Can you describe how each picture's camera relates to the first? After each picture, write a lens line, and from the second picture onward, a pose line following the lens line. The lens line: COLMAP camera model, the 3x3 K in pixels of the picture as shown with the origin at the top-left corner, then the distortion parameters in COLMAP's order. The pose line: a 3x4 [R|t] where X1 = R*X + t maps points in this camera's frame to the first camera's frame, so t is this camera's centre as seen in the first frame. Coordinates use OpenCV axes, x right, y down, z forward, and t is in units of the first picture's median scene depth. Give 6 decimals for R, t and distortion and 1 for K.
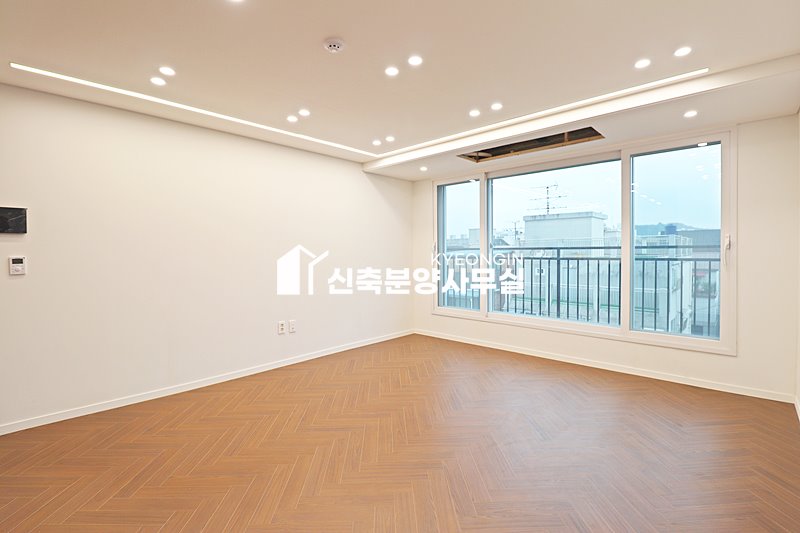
lens RADIAL K [[370.0, 0, 400.1], [0, 370.0, 261.3], [0, 0, 1]] dist [-0.001828, -0.006982]
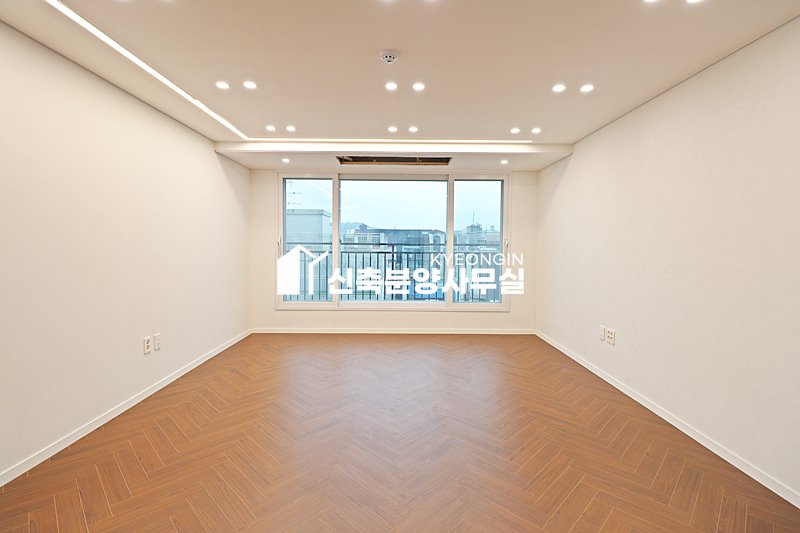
lens RADIAL K [[370.0, 0, 398.1], [0, 370.0, 266.1], [0, 0, 1]] dist [-0.001828, -0.006982]
pose [[0.729252, -0.028008, 0.683671, -0.450366], [0.005085, 0.999356, 0.035518, -0.007054], [-0.684226, -0.022425, 0.728925, 0.095624]]
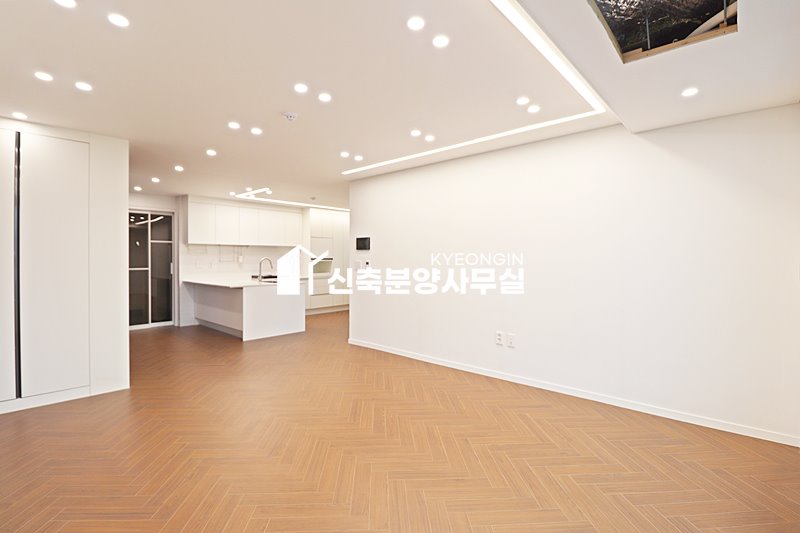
lens RADIAL K [[370.0, 0, 396.3], [0, 370.0, 267.6], [0, 0, 1]] dist [-0.001828, -0.006982]
pose [[0.016873, 0.030992, -0.999377, 0.627140], [-0.022381, 0.999281, 0.030611, -0.028231], [0.999607, 0.021851, 0.017555, 0.697634]]
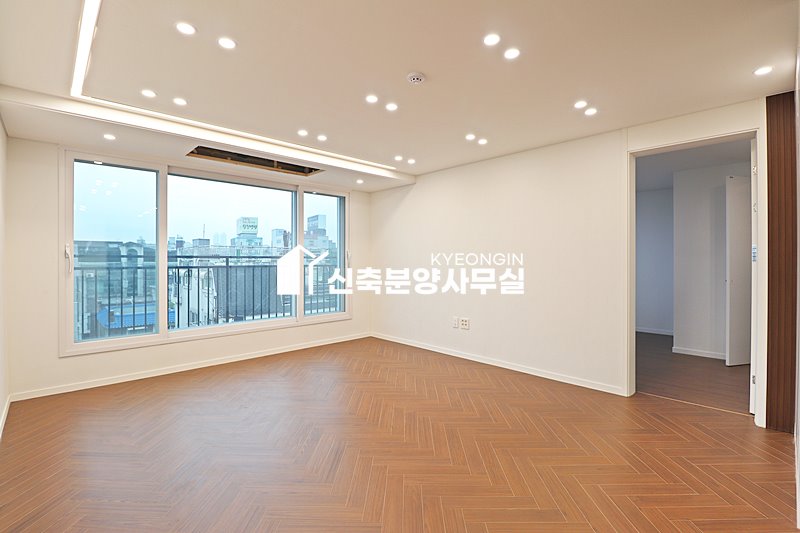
lens RADIAL K [[370.0, 0, 398.9], [0, 370.0, 264.8], [0, 0, 1]] dist [-0.001828, -0.006982]
pose [[0.059490, -0.006212, 0.998210, -0.665137], [0.025545, 0.999663, 0.004699, -0.005353], [-0.997902, 0.025220, 0.059629, 0.497859]]
